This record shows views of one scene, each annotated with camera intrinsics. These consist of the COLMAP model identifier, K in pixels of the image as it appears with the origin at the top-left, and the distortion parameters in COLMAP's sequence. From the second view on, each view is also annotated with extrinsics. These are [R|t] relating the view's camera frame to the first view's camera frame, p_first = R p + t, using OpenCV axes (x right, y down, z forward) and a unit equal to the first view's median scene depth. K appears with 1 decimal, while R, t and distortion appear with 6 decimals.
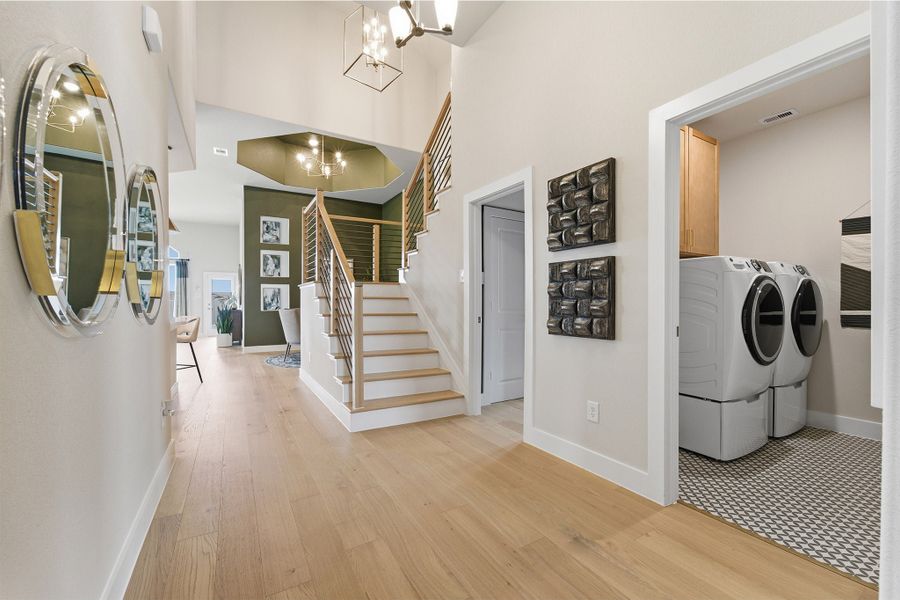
lens RADIAL K [[363.9, 0, 451.9], [0, 363.9, 306.7], [0, 0, 1]] dist [-0.002950, 0.004592]
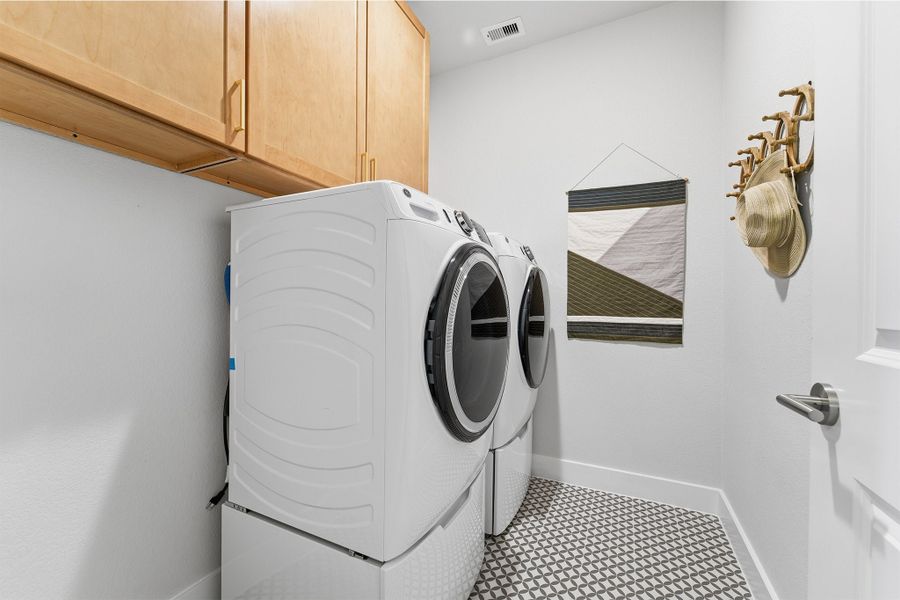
lens RADIAL K [[363.9, 0, 451.6], [0, 363.9, 305.2], [0, 0, 1]] dist [-0.002950, 0.004592]
pose [[0.842597, 0.010719, 0.538437, 0.502260], [-0.005047, 0.999915, -0.012009, 0.000349], [-0.538520, 0.007401, 0.842580, 0.536647]]
